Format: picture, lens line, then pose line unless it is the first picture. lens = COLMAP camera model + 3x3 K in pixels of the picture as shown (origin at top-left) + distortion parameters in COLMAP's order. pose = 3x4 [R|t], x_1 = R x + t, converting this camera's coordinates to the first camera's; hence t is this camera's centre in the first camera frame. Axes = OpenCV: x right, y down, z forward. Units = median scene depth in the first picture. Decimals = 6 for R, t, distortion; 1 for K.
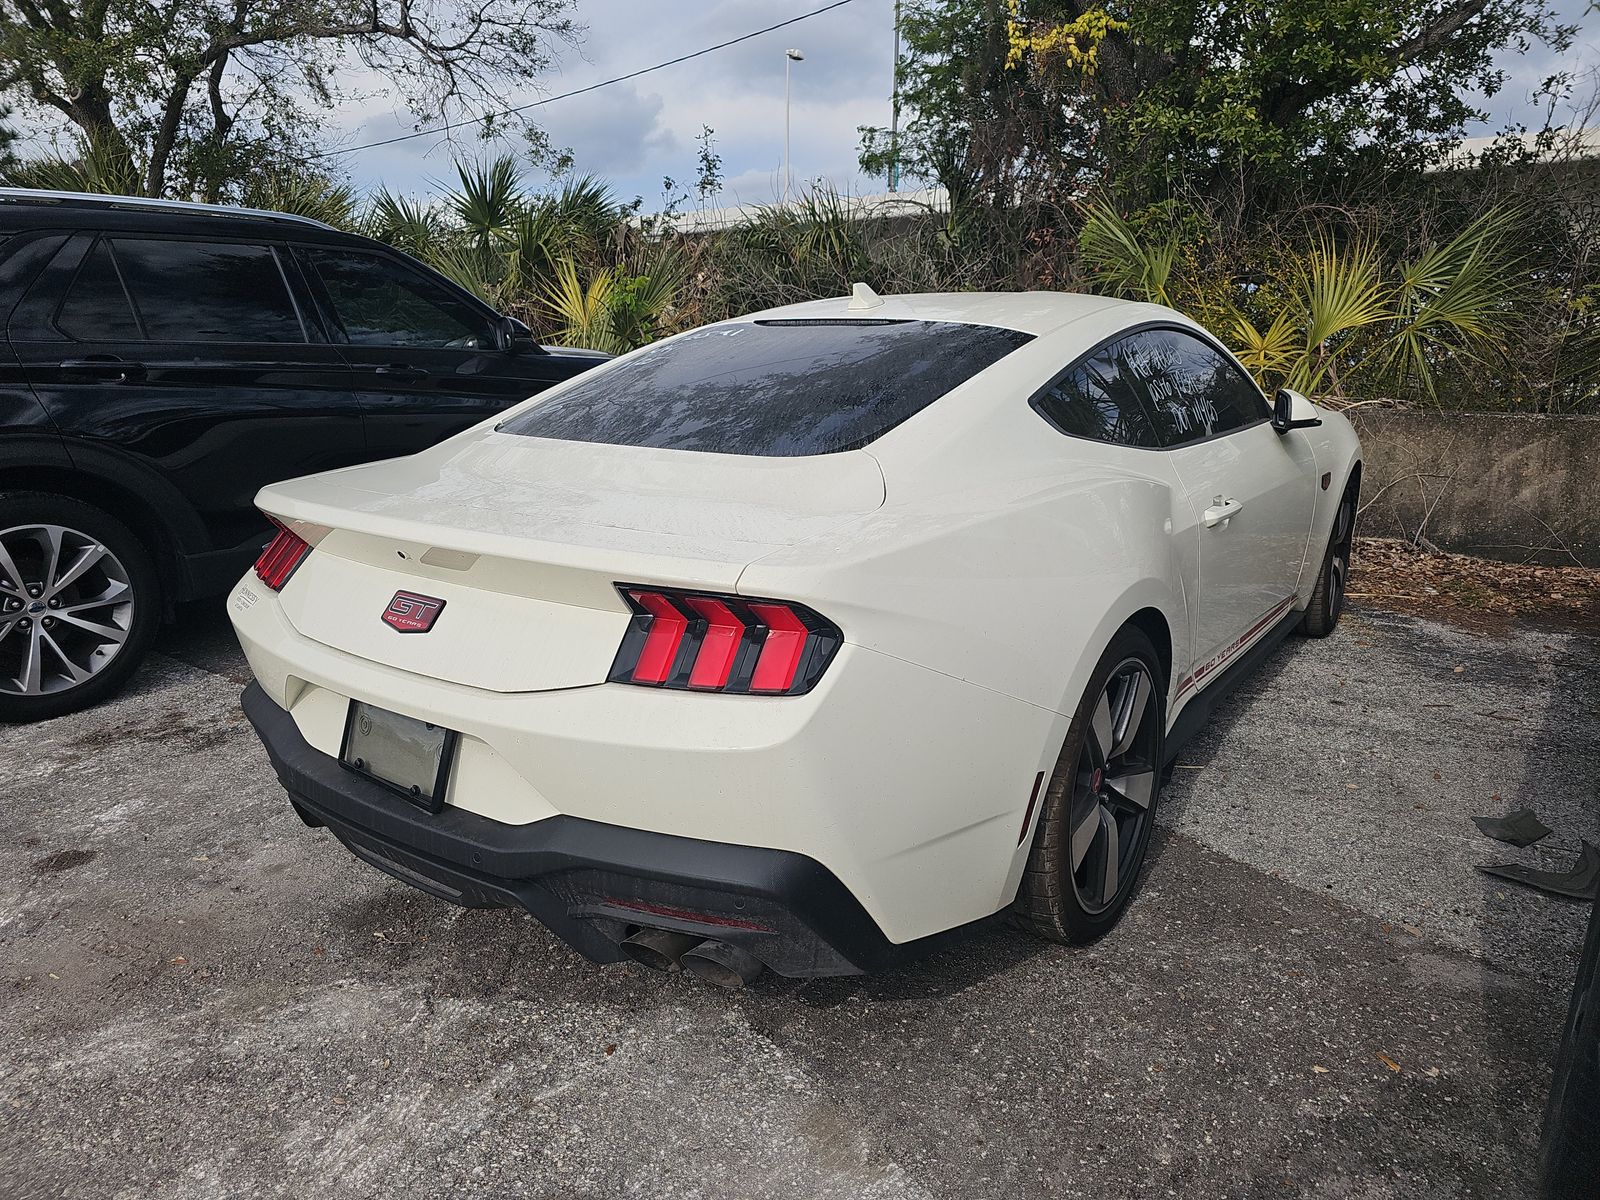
lens RADIAL K [[1071.0, 0, 807.1], [0, 1071.0, 602.8], [0, 0, 1]] dist [0.040984, -0.032974]
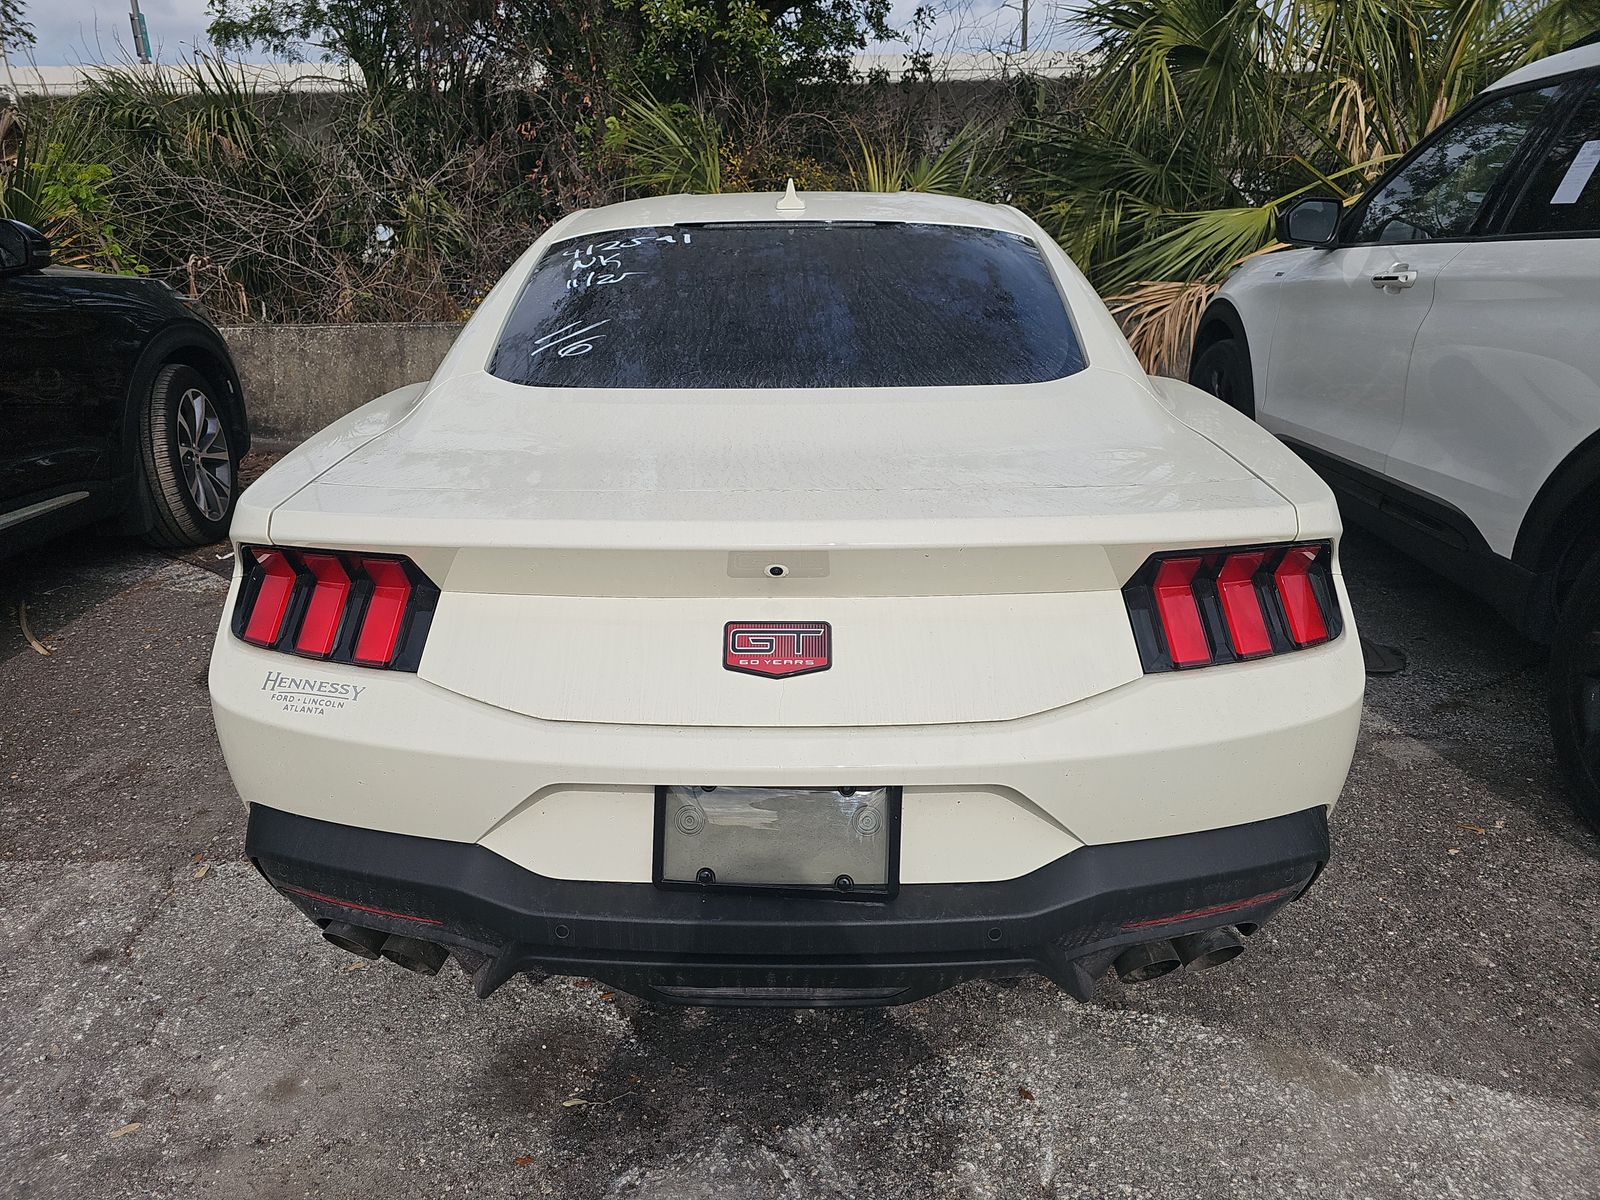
lens RADIAL K [[1071.0, 0, 804.0], [0, 1071.0, 596.0], [0, 0, 1]] dist [0.040984, -0.032974]
pose [[0.817873, -0.189047, 0.543457, -0.693277], [0.147352, 0.981805, 0.119776, -0.101127], [-0.556212, -0.017882, 0.830848, 0.375028]]
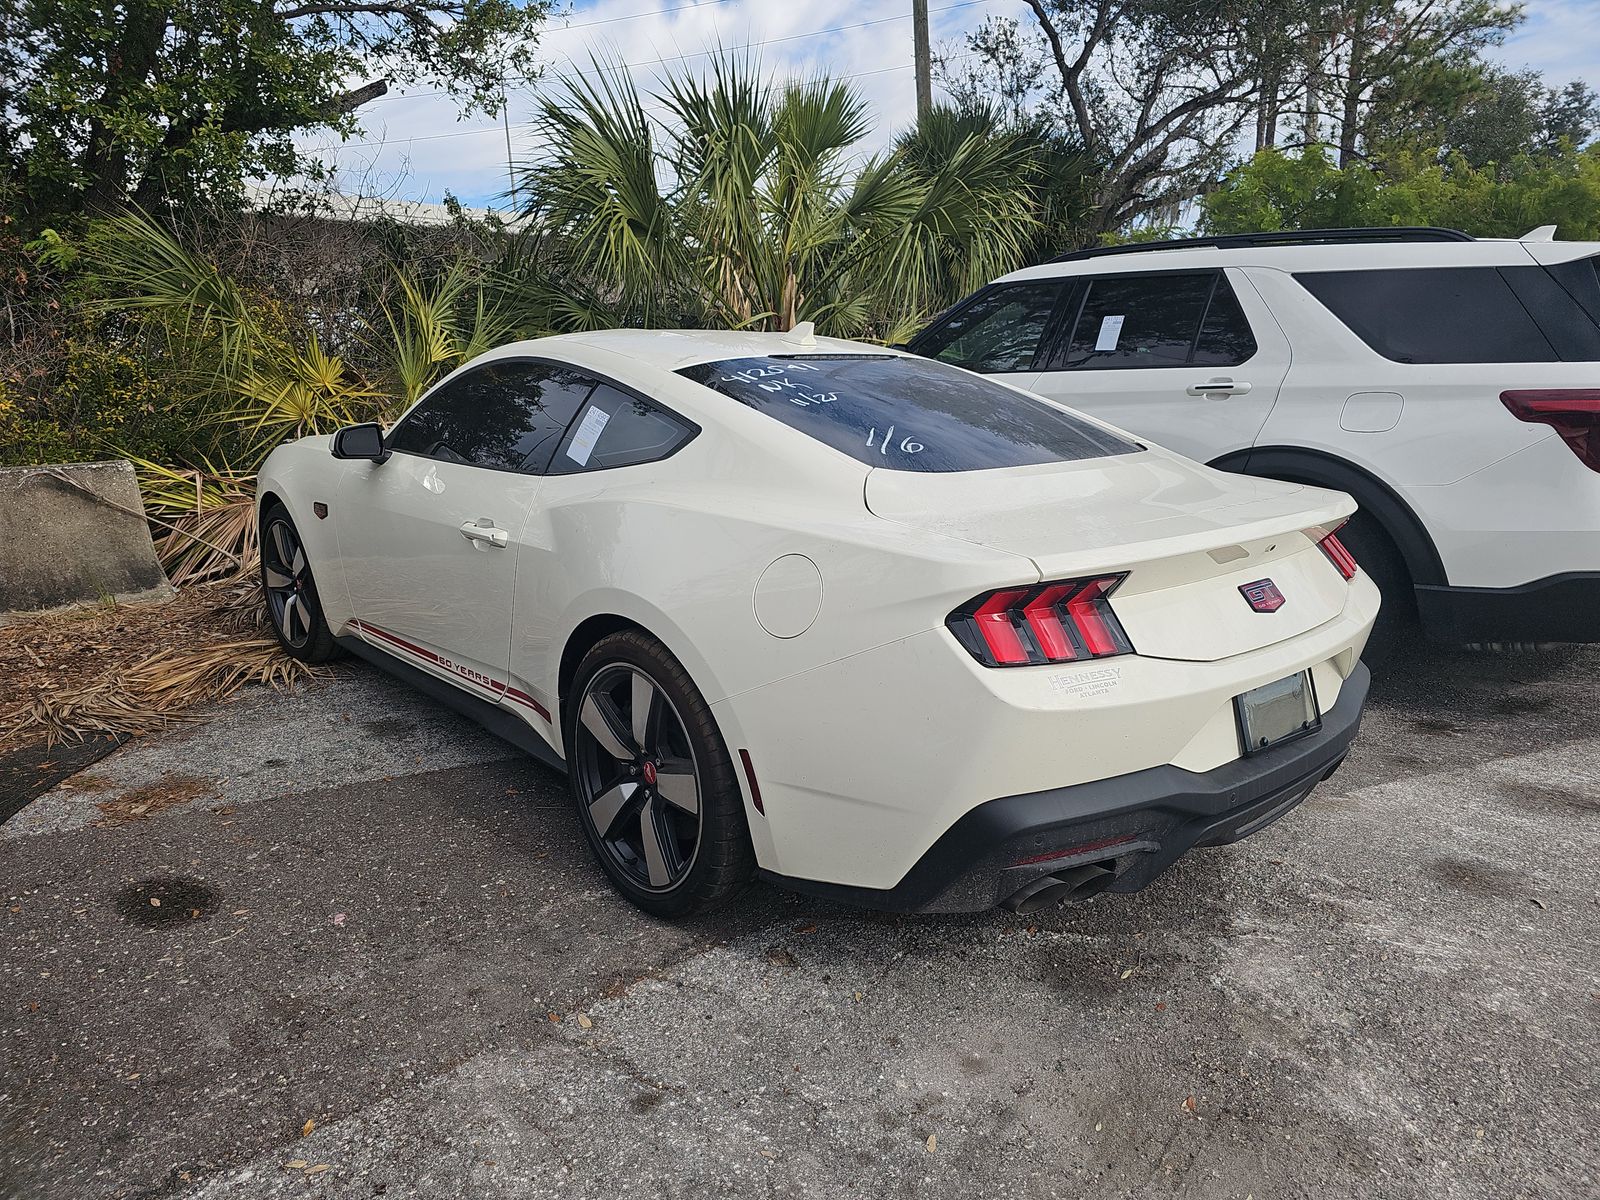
lens RADIAL K [[1071.0, 0, 803.7], [0, 1071.0, 603.3], [0, 0, 1]] dist [0.040984, -0.032974]
pose [[0.211191, -0.219933, 0.952380, -1.534193], [0.253108, 0.953428, 0.164048, -0.292278], [-0.944105, 0.206410, 0.257022, 1.107970]]
